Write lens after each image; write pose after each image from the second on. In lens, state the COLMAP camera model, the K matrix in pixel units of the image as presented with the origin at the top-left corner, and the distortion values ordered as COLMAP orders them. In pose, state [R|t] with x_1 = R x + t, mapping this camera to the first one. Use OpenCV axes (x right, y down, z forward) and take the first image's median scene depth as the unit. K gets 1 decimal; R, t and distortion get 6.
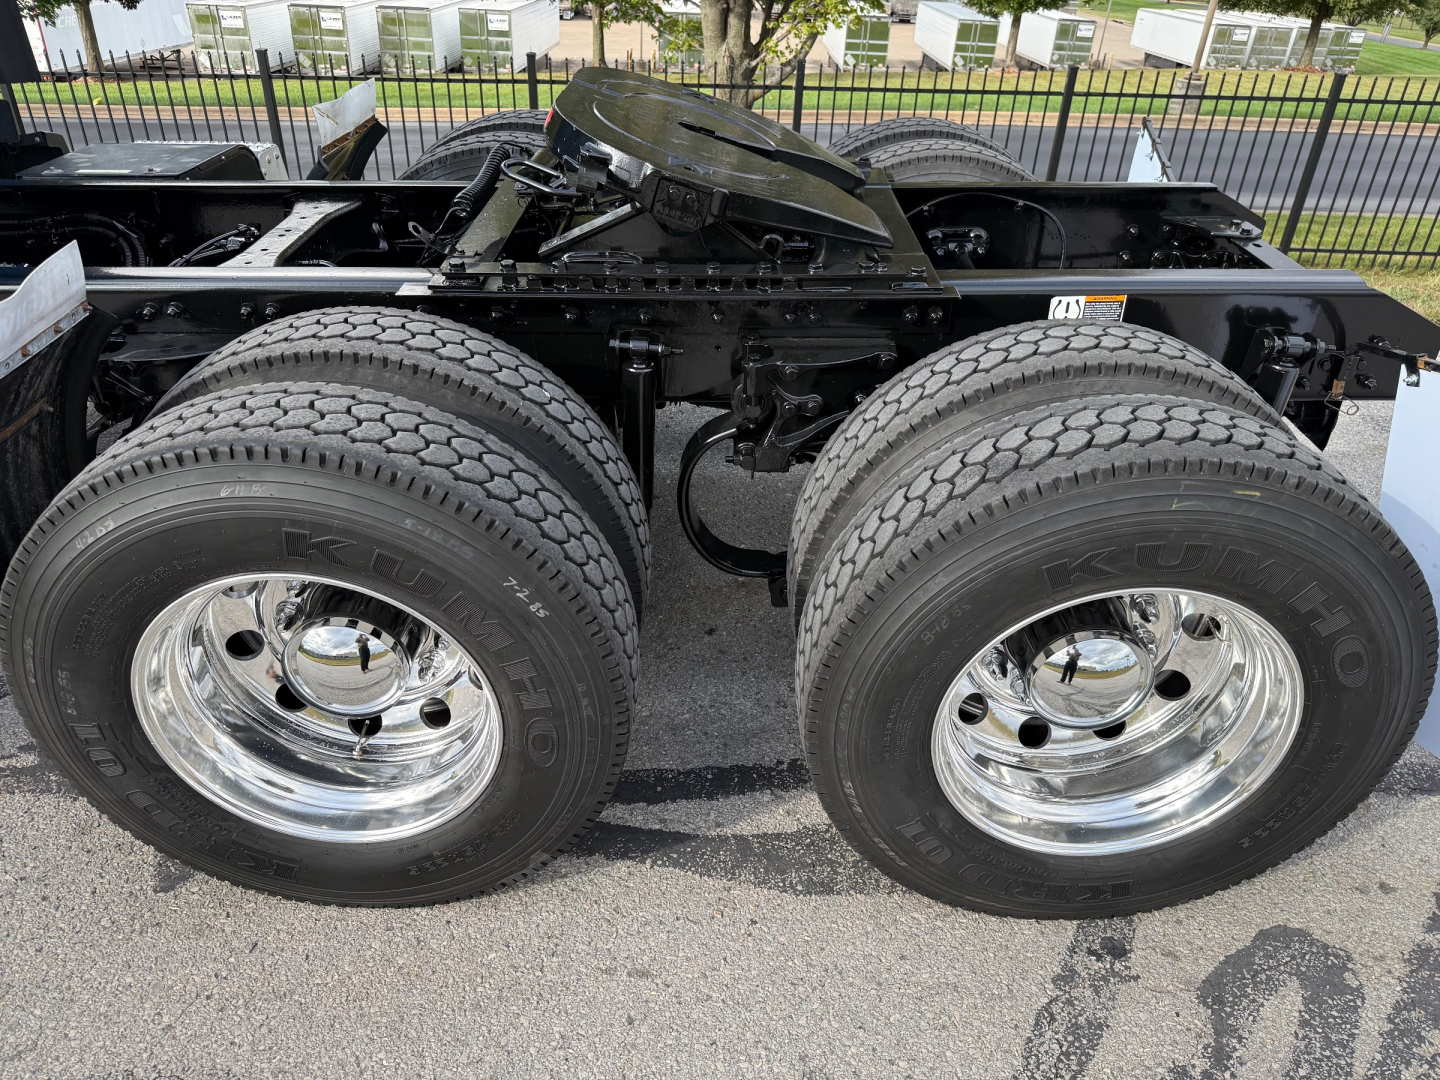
lens RADIAL K [[1000.9, 0, 714.3], [0, 1000.9, 539.6], [0, 0, 1]] dist [0.049158, -0.054641]
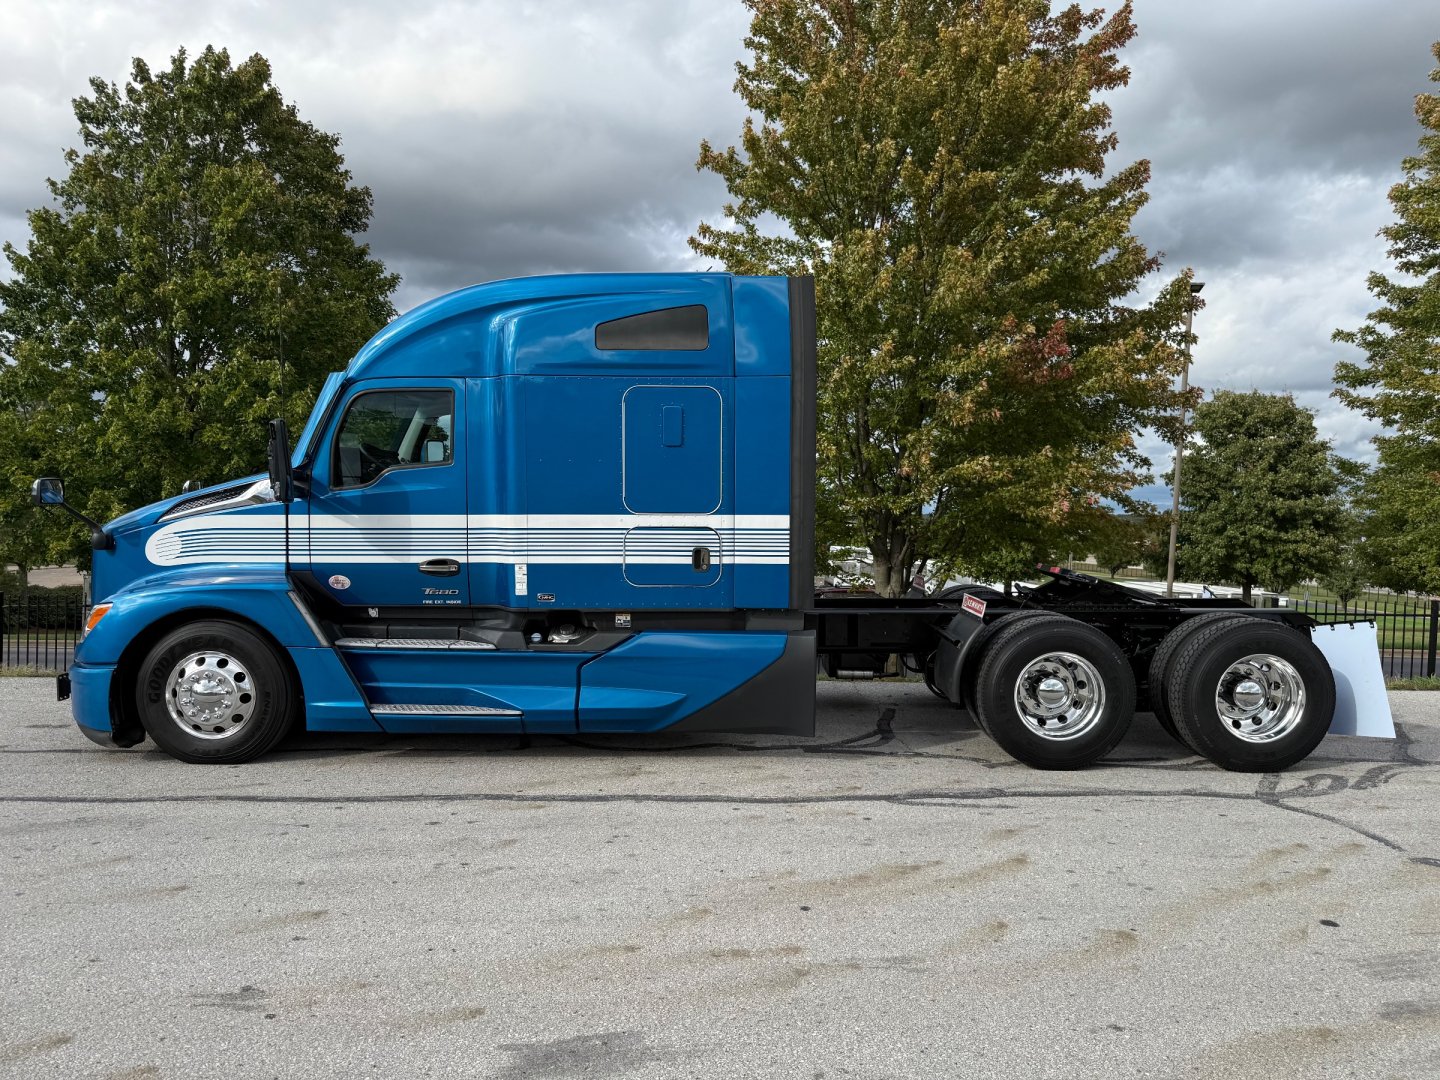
lens RADIAL K [[1000.9, 0, 725.2], [0, 1000.9, 542.1], [0, 0, 1]] dist [0.049158, -0.054641]
pose [[0.999910, -0.000963, 0.013380, -1.646815], [0.007566, 0.864116, -0.503235, 1.533137], [-0.011078, 0.503291, 0.864046, -2.549541]]
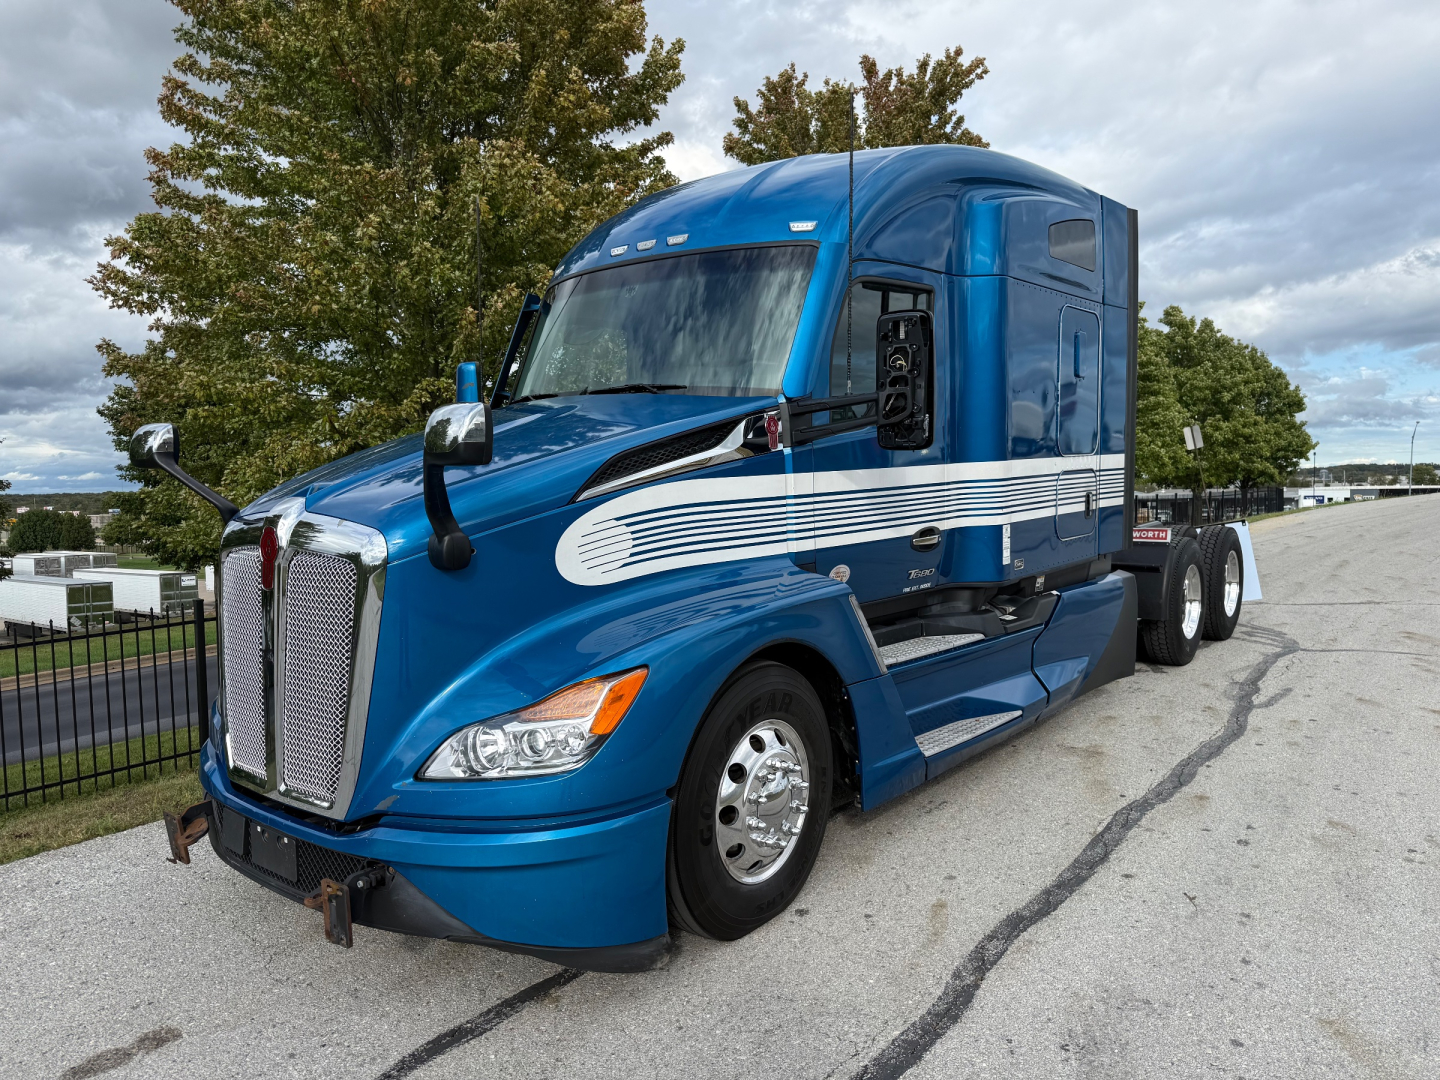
lens RADIAL K [[1000.9, 0, 722.2], [0, 1000.9, 553.4], [0, 0, 1]] dist [0.049158, -0.054641]
pose [[0.619191, -0.093837, 0.779613, -5.091671], [0.453192, 0.853500, -0.257207, 0.187636], [-0.641264, 0.512575, 0.571006, -0.397619]]
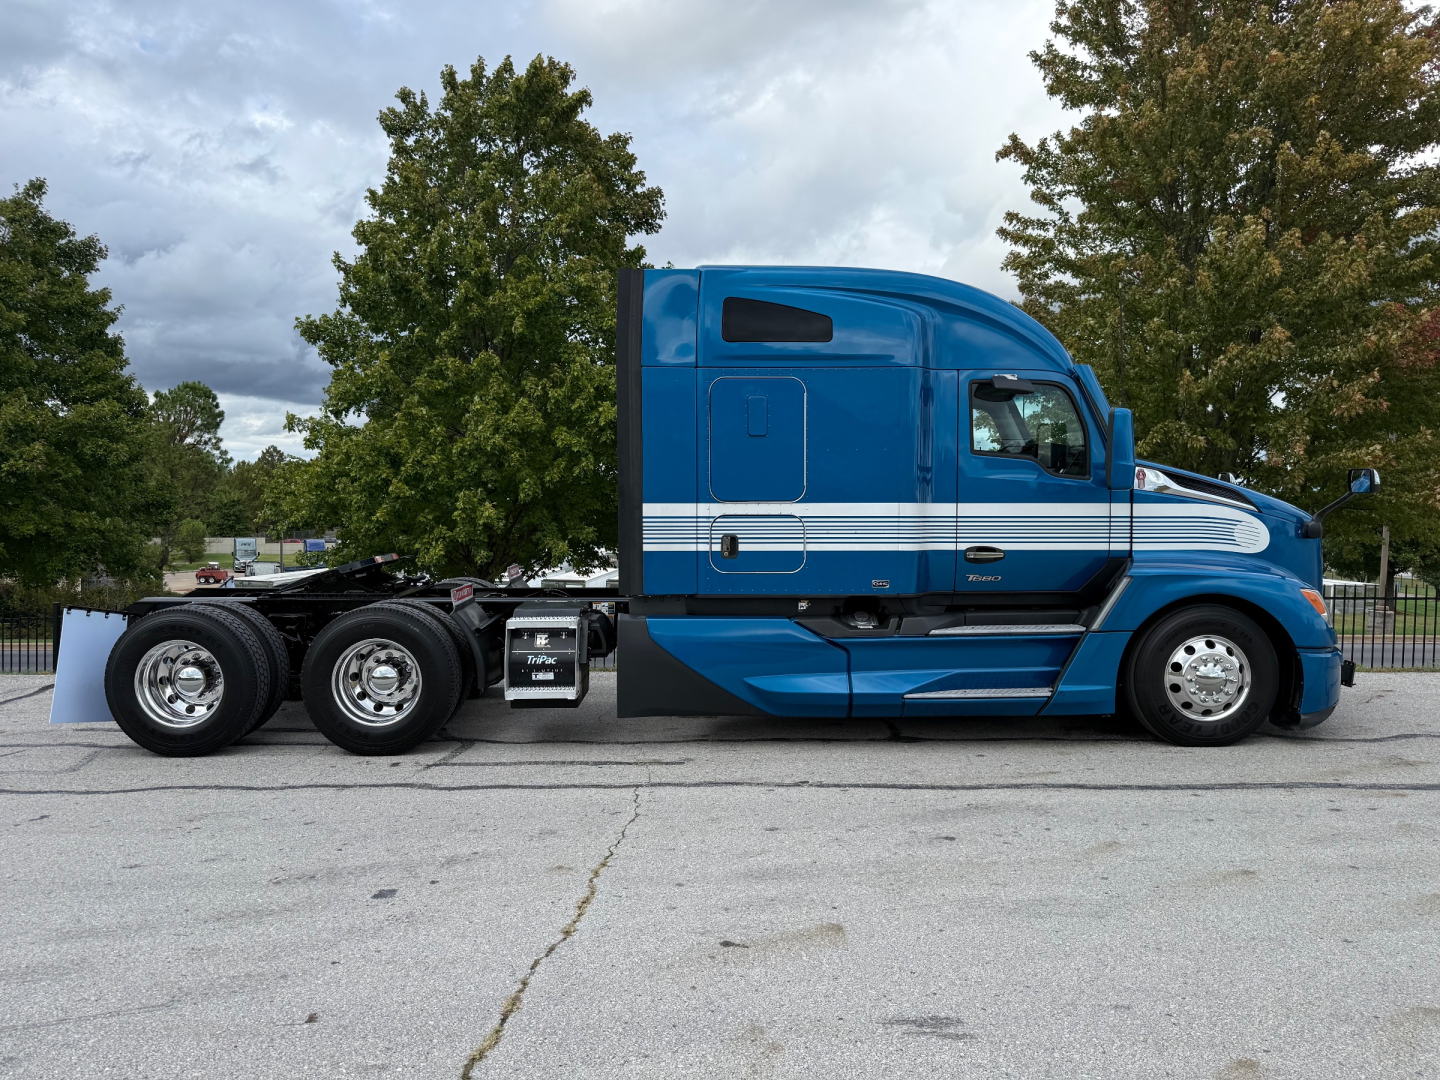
lens RADIAL K [[1000.9, 0, 735.0], [0, 1000.9, 543.4], [0, 0, 1]] dist [0.049158, -0.054641]
pose [[0.999727, -0.015488, -0.017487, -4.240178], [0.004586, 0.864158, -0.503200, 1.554339], [0.022905, 0.502983, 0.863993, -2.542979]]
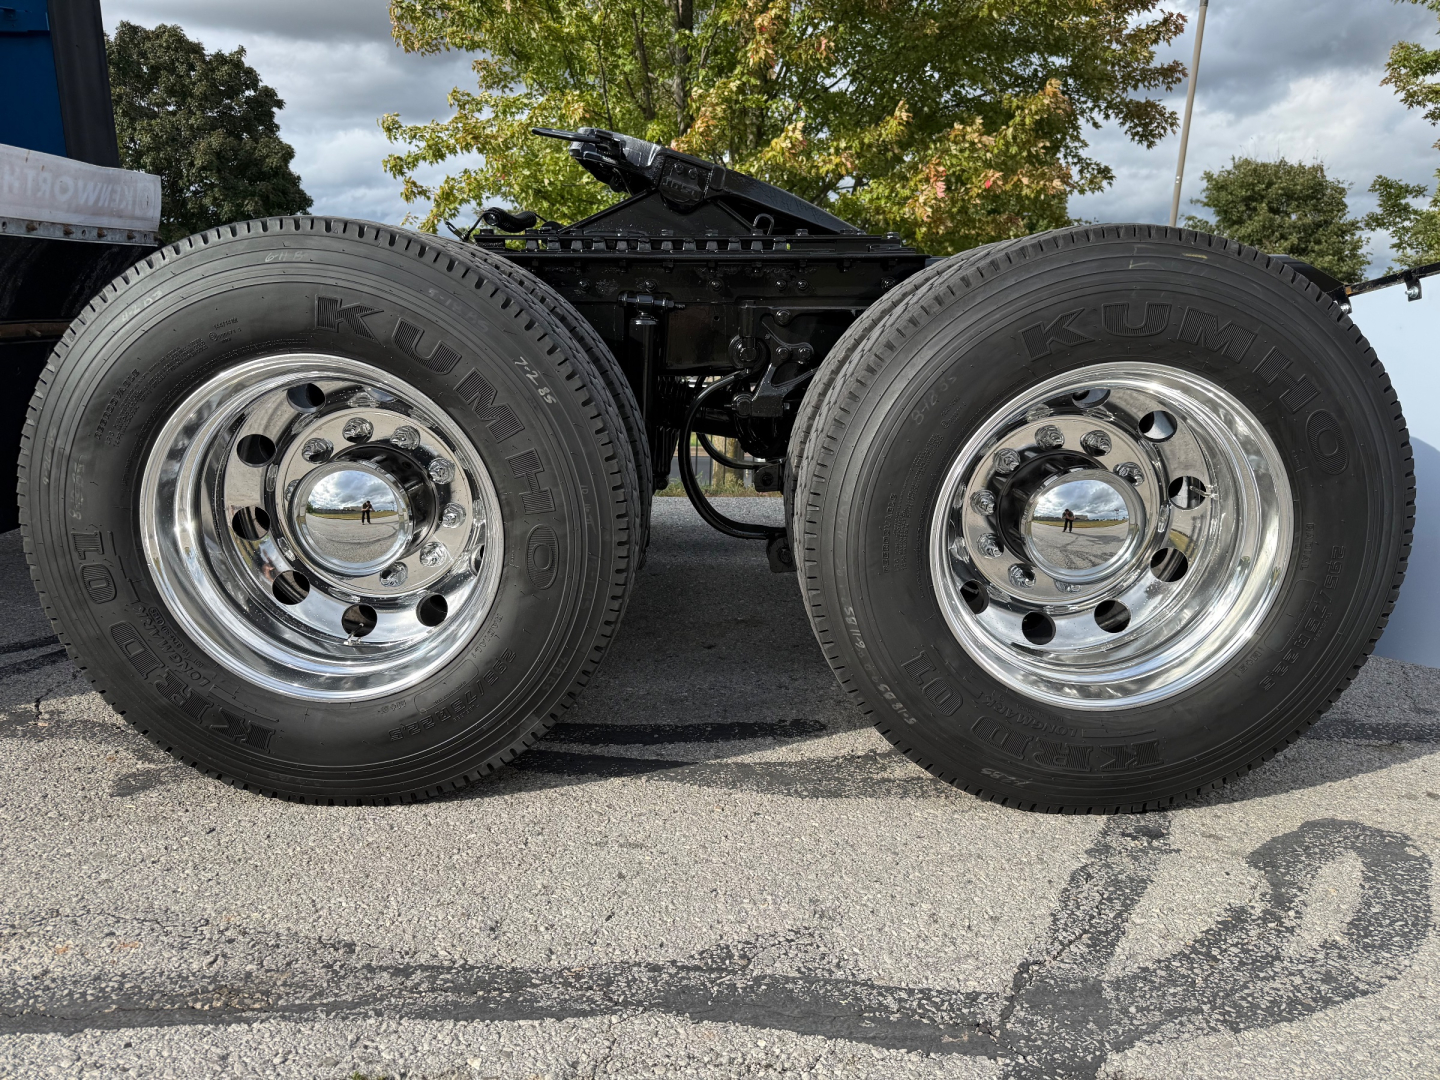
lens RADIAL K [[1000.9, 0, 716.7], [0, 1000.9, 540.5], [0, 0, 1]] dist [0.049158, -0.054641]
pose [[0.999989, -0.001706, 0.004294, -0.001328], [0.003053, 0.941503, -0.336990, 0.487100], [-0.003468, 0.337000, 0.941498, 0.050912]]
